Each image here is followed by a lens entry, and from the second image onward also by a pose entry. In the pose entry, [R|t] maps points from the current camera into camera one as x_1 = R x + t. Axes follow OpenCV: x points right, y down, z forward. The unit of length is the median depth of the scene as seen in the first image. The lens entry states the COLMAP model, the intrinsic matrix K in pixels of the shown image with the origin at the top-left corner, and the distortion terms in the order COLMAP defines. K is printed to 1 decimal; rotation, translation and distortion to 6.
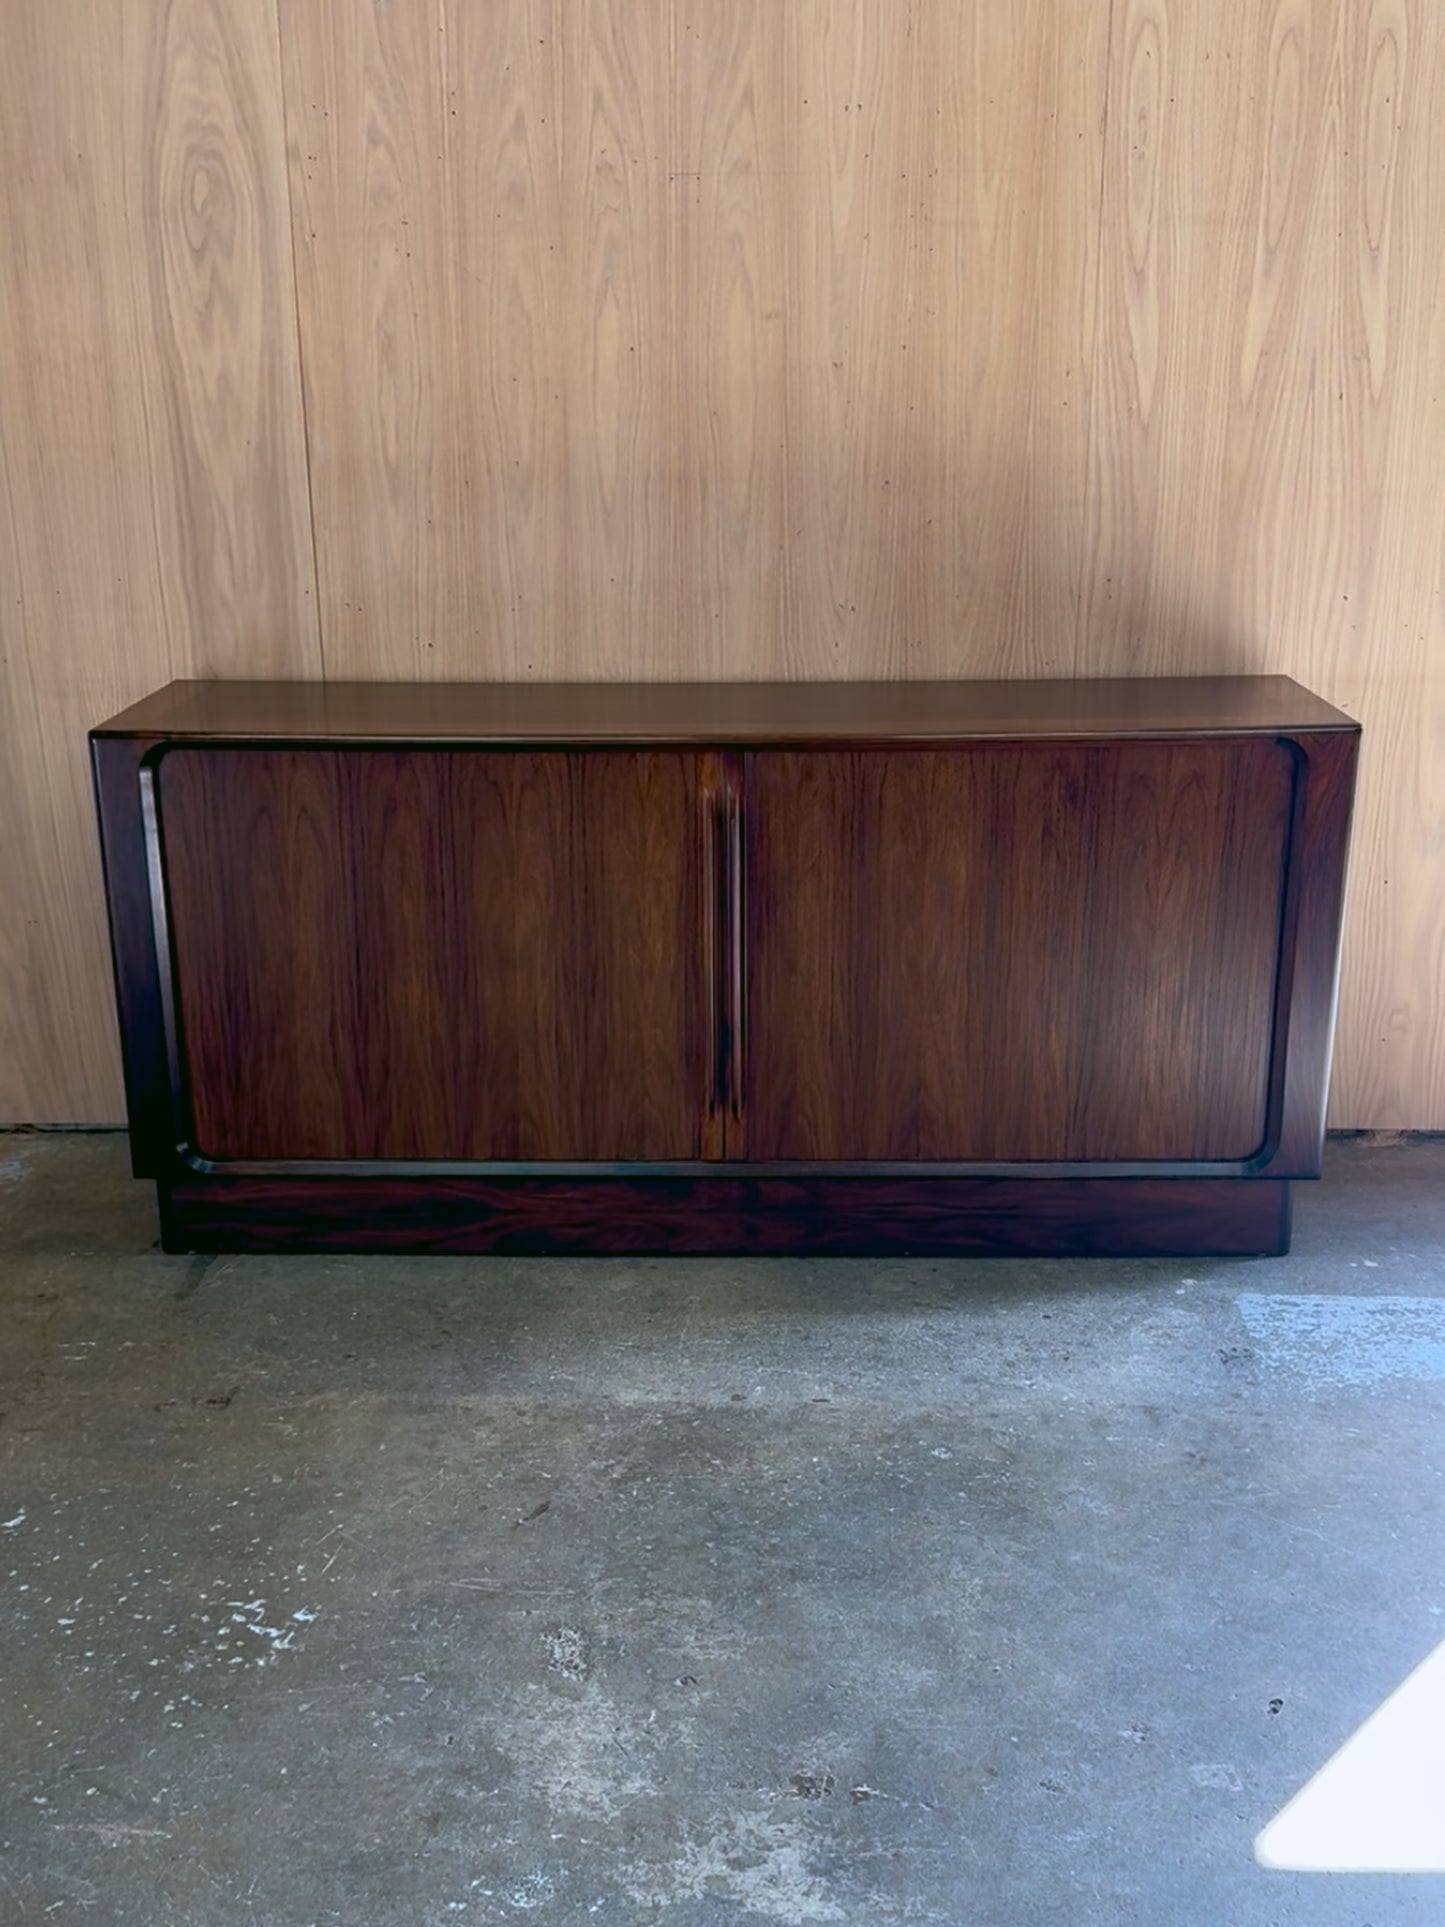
lens RADIAL K [[2179.9, 0, 685.0], [0, 2179.9, 1117.6], [0, 0, 1]] dist [0.039685, 0.000000]
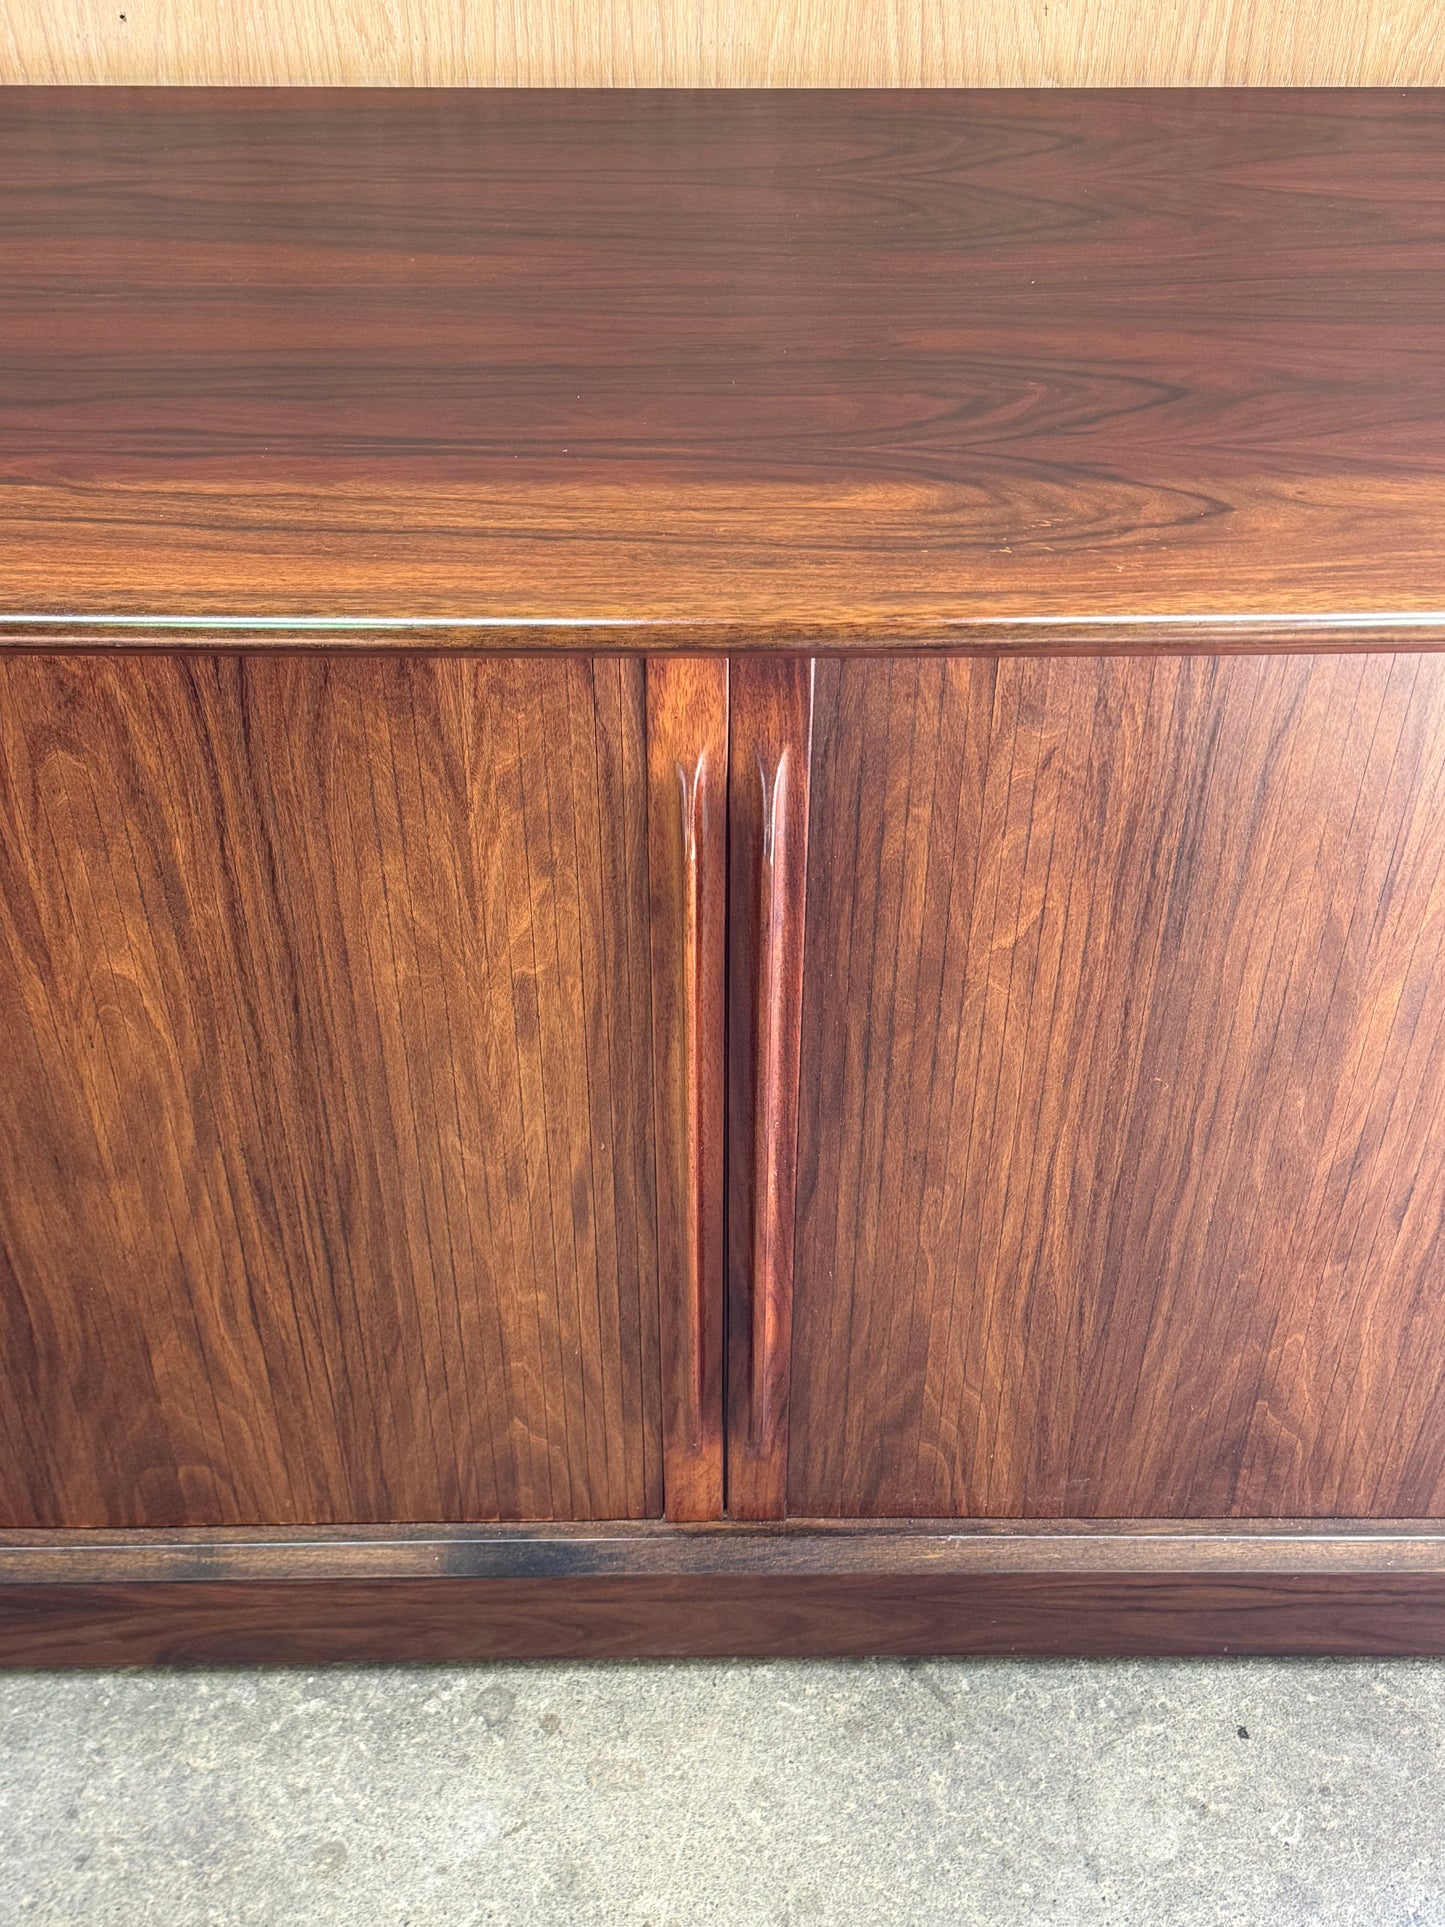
lens RADIAL K [[2300.6, 0, 729.6], [0, 2300.6, 961.4], [0, 0, 1]] dist [0.060450, 0.000000]
pose [[0.998791, -0.019833, 0.044971, 0.002286], [0.000118, 0.915937, 0.401322, -0.232939], [-0.049150, -0.400832, 0.914832, 0.655677]]
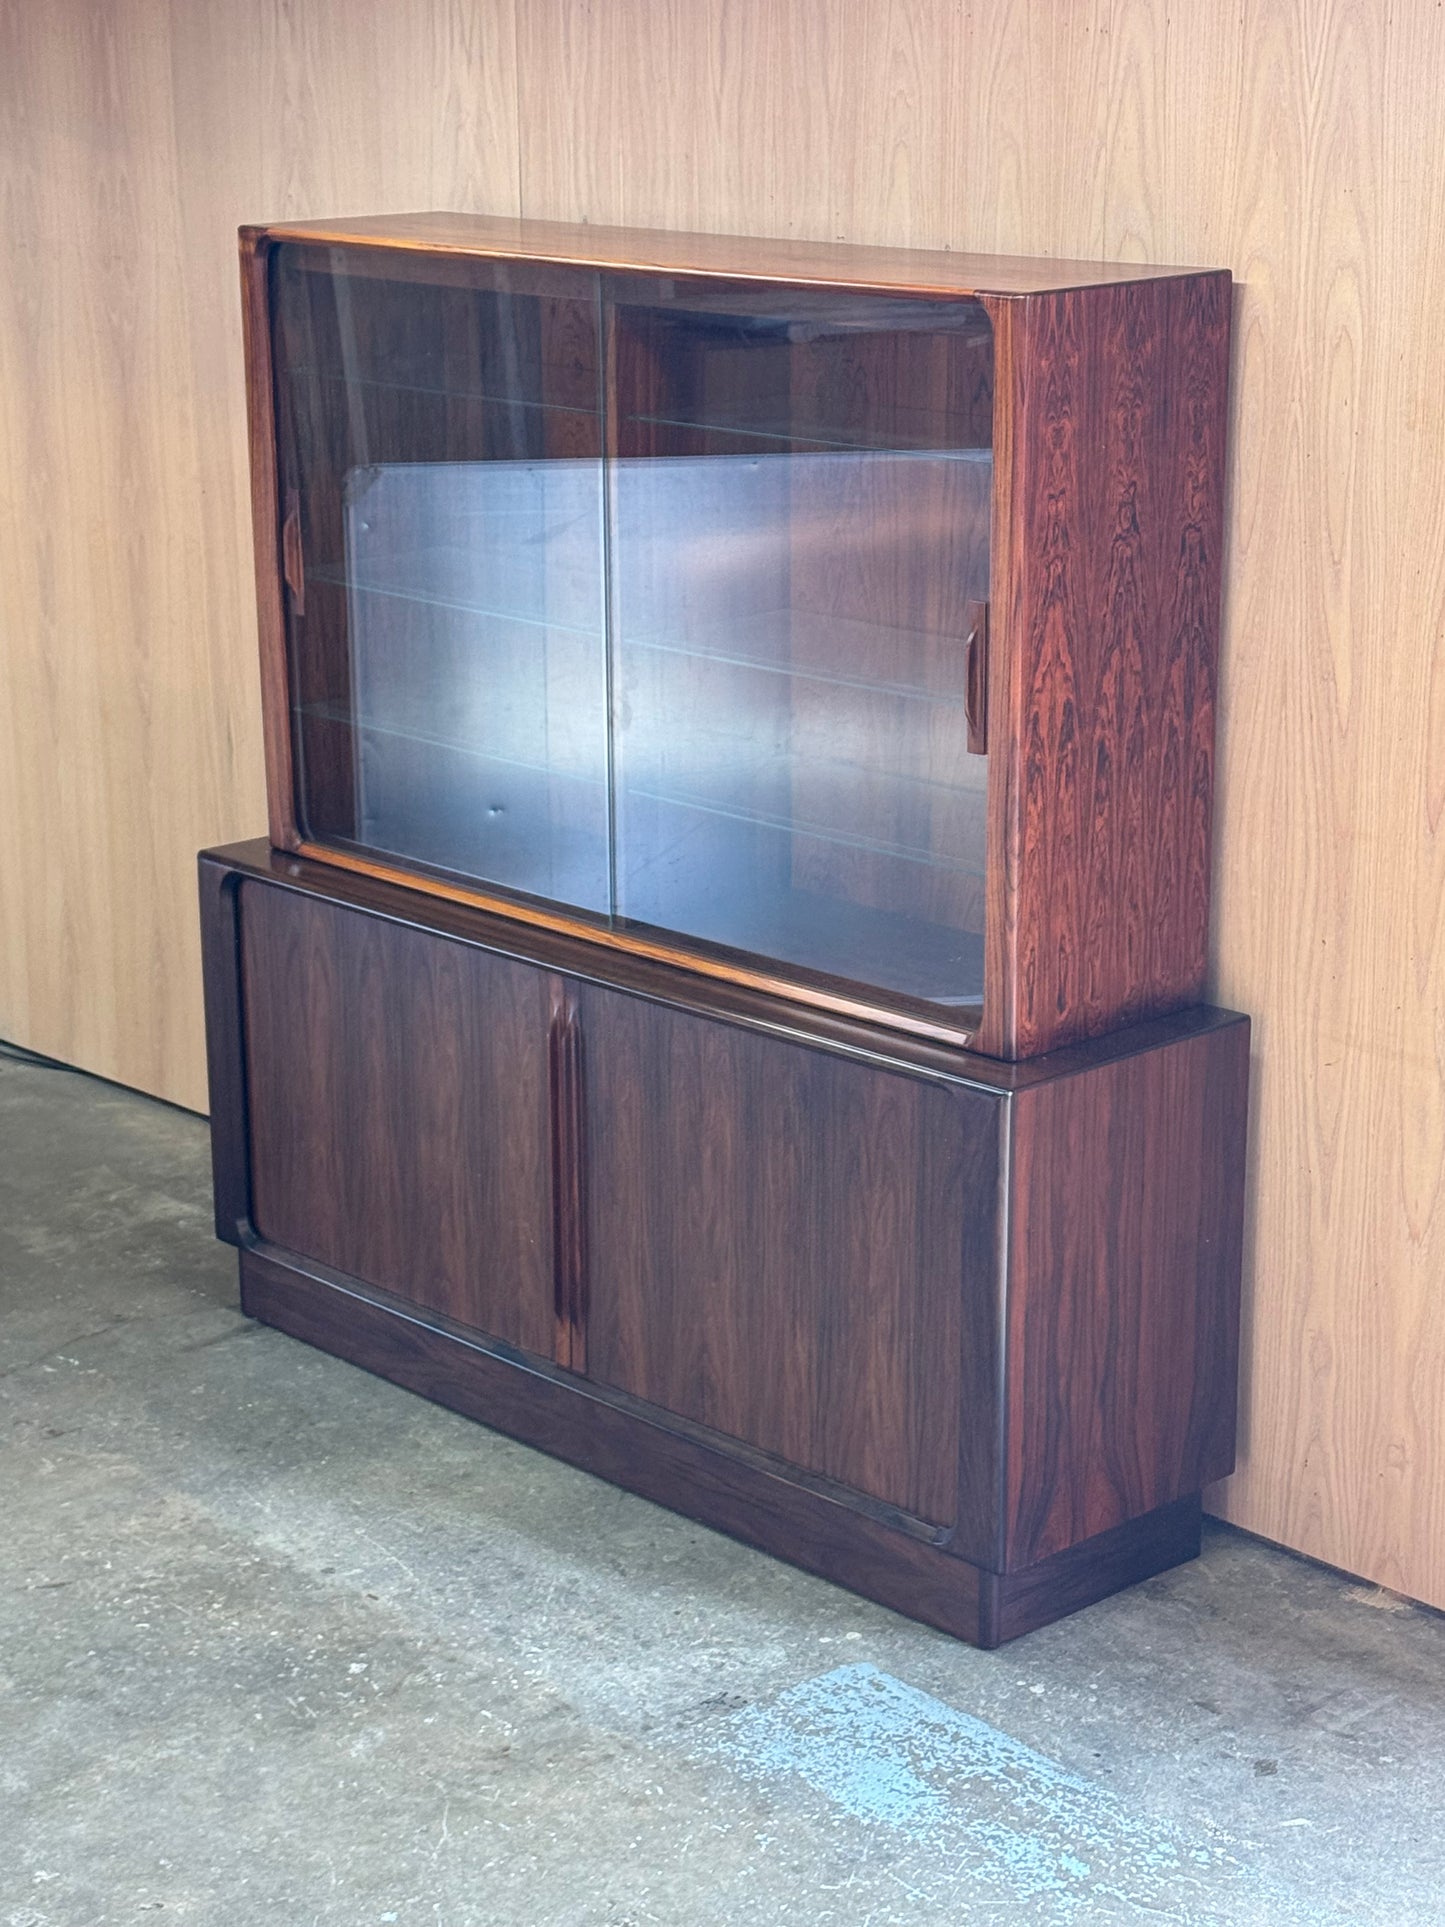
lens RADIAL K [[3373.6, 0, 733.5], [0, 3373.6, 985.0], [0, 0, 1]] dist [0.137372, 0.000000]
pose [[0.713702, 0.203055, -0.670371, 1.062643], [-0.233150, 0.971352, 0.046002, -0.237761], [0.660508, 0.123466, 0.740598, -0.121960]]
